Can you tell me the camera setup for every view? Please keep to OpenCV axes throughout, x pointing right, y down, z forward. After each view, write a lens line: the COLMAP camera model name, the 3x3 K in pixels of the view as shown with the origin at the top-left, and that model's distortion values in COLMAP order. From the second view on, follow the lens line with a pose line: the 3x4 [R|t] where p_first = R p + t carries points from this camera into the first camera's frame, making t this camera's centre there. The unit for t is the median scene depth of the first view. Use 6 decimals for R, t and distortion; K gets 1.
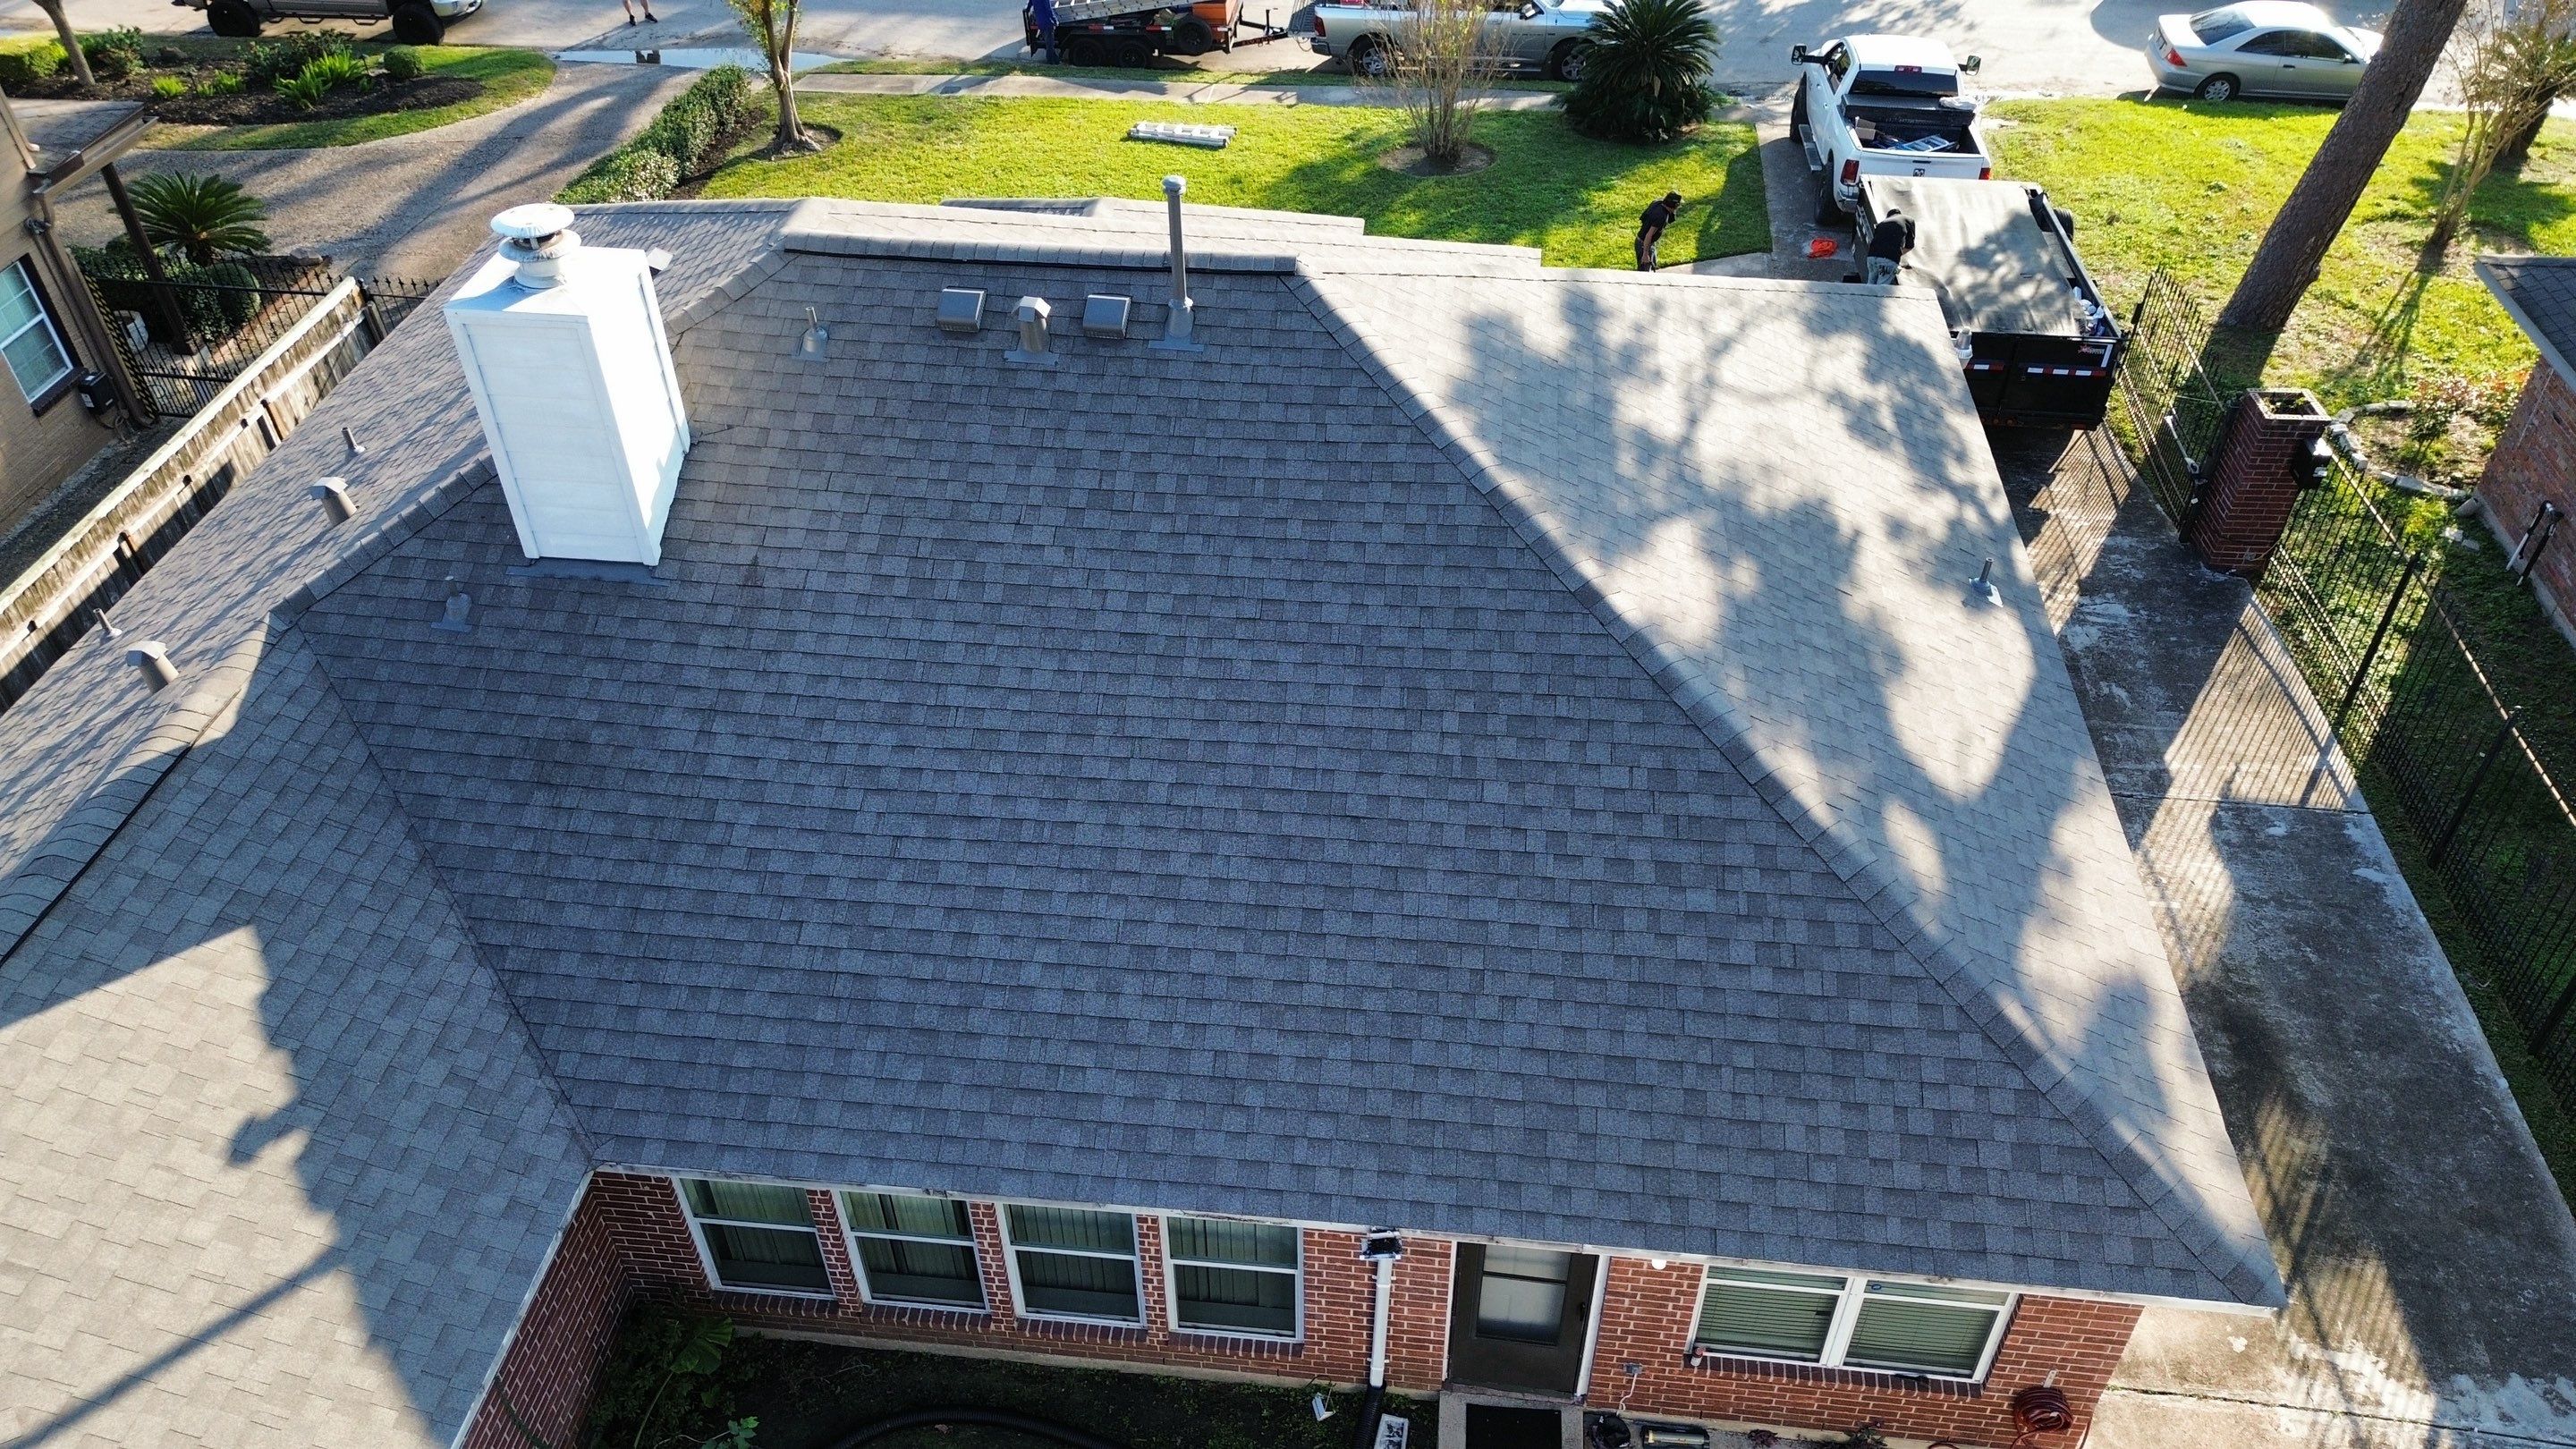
lens RADIAL K [[1833.1, 0, 1282.8], [0, 1833.1, 720.1], [0, 0, 1]] dist [0.077732, -0.066884]
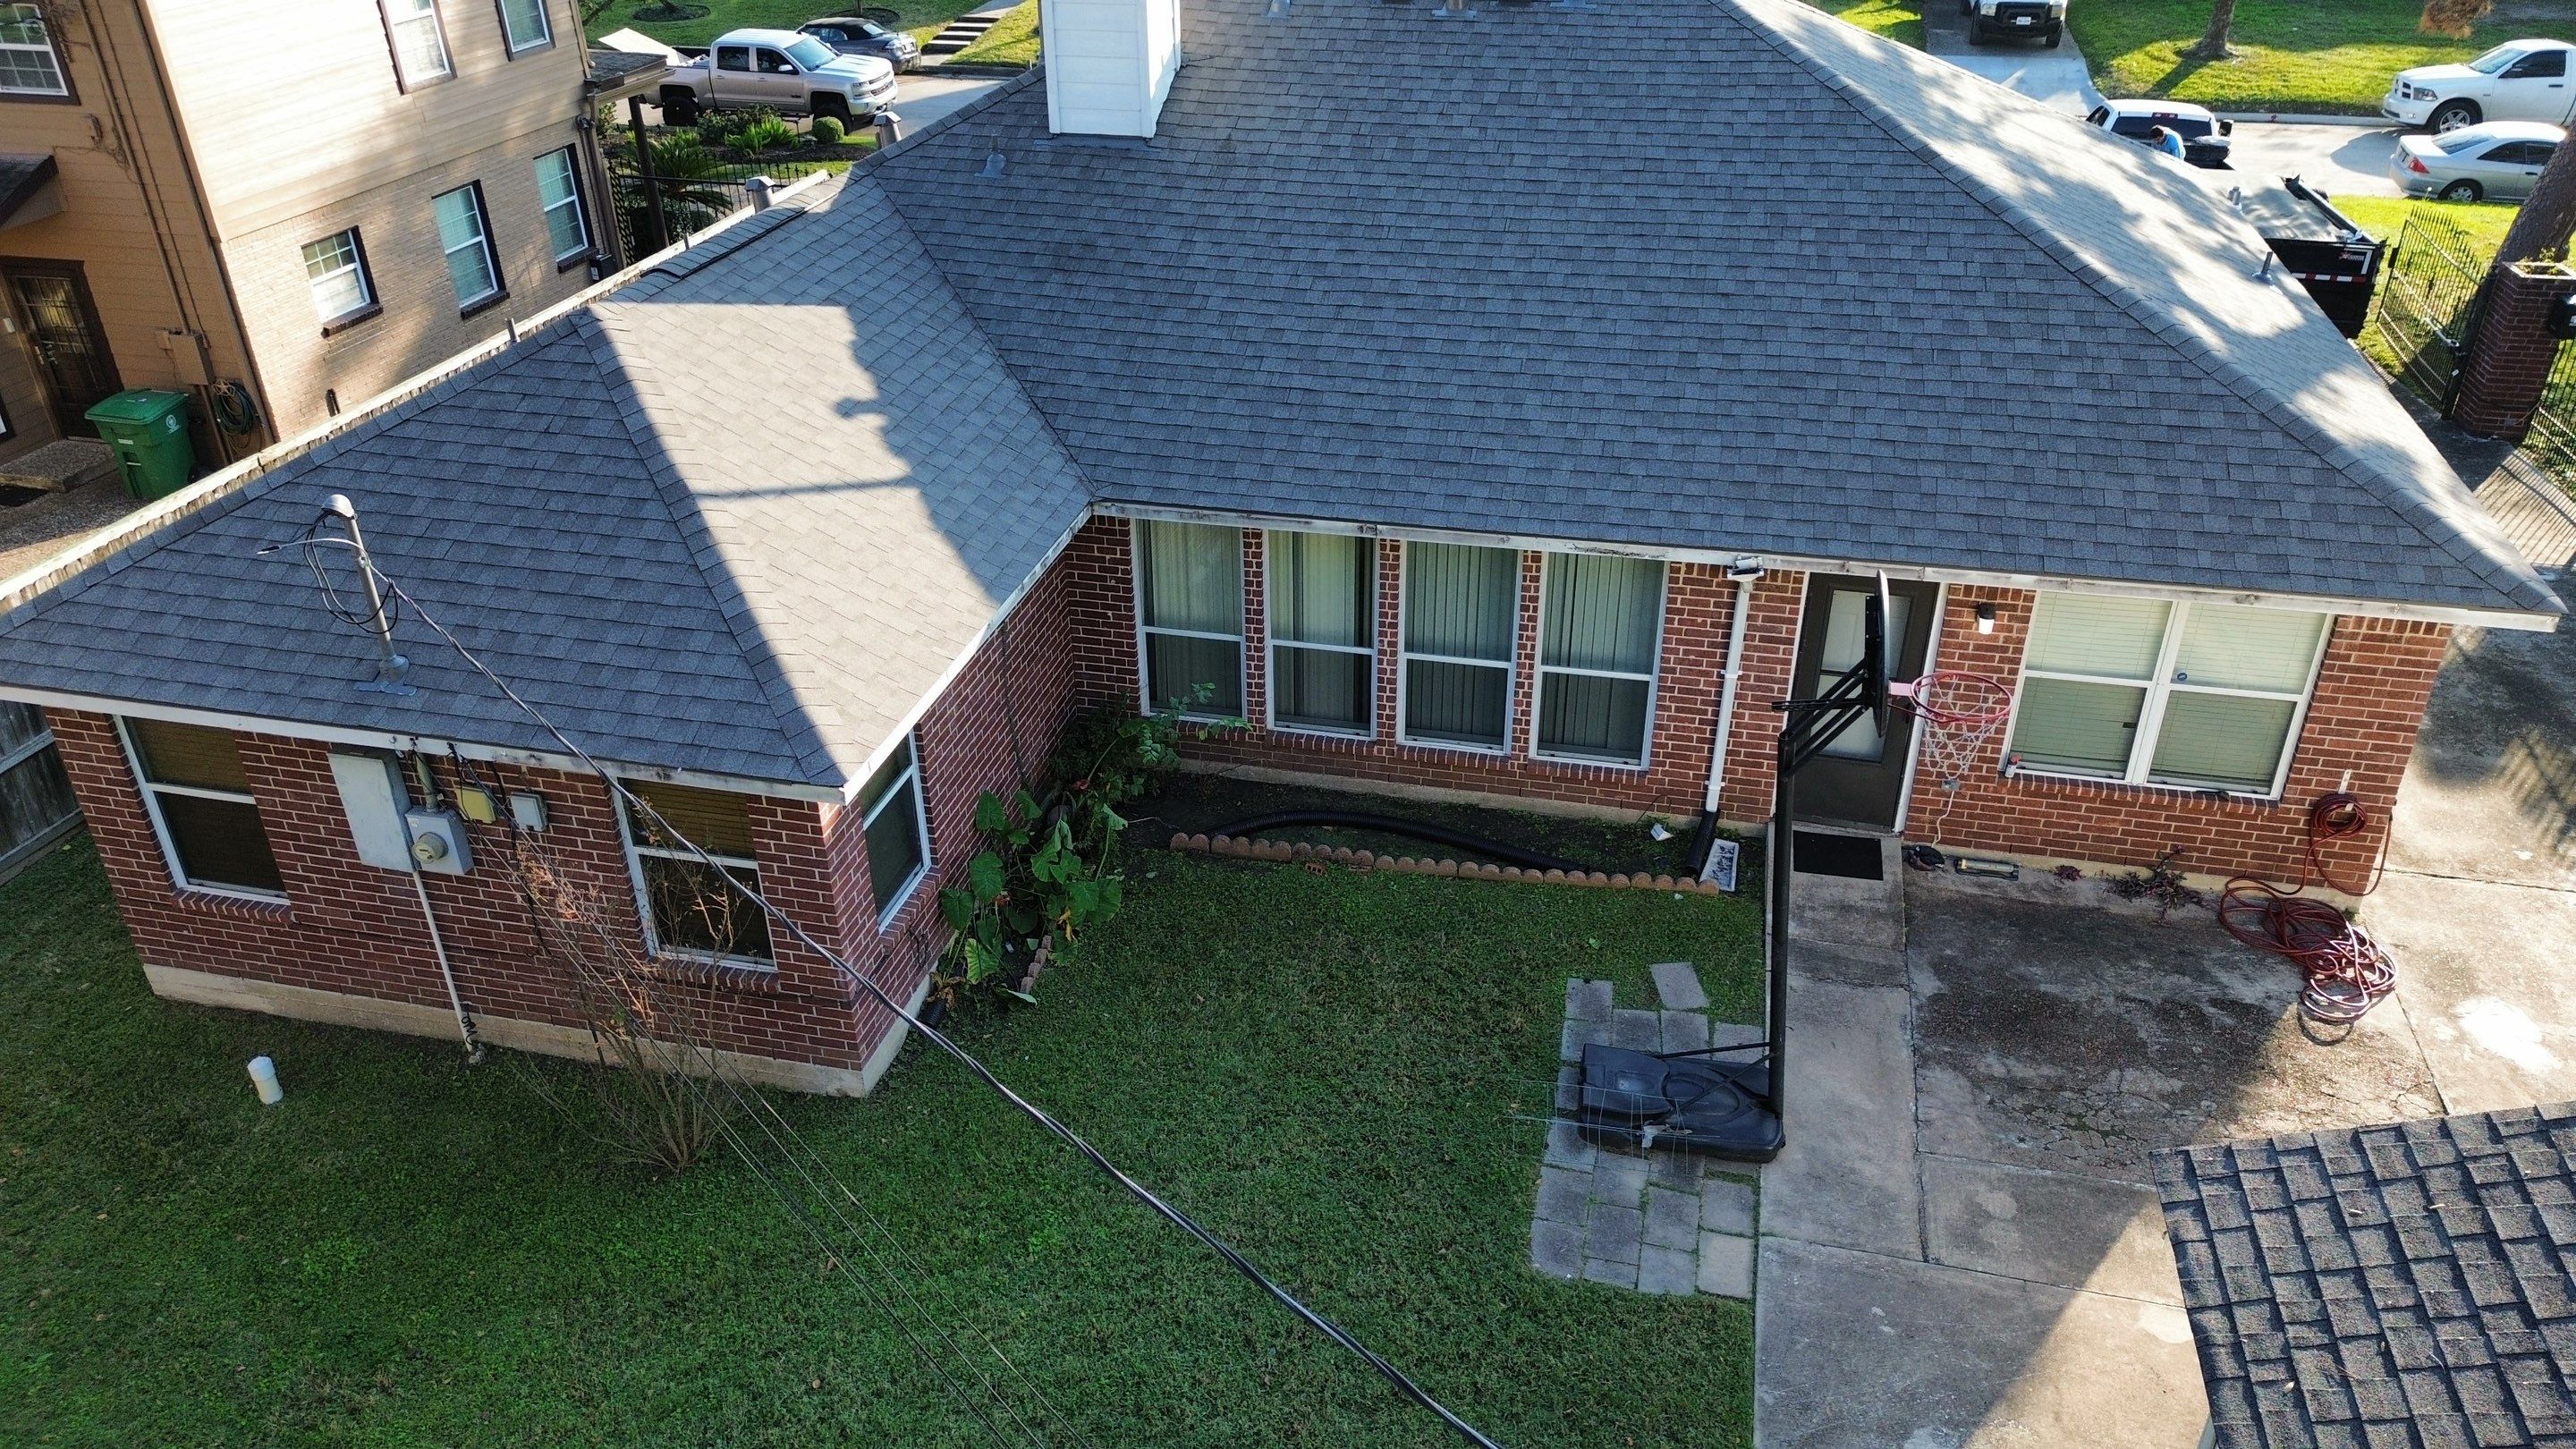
lens RADIAL K [[1833.1, 0, 1284.7], [0, 1833.1, 720.1], [0, 0, 1]] dist [0.077732, -0.066884]
pose [[0.992513, 0.062229, -0.105093, -0.098928], [-0.080234, 0.980956, -0.176886, 0.548267], [0.092085, 0.183993, 0.978605, -0.151838]]
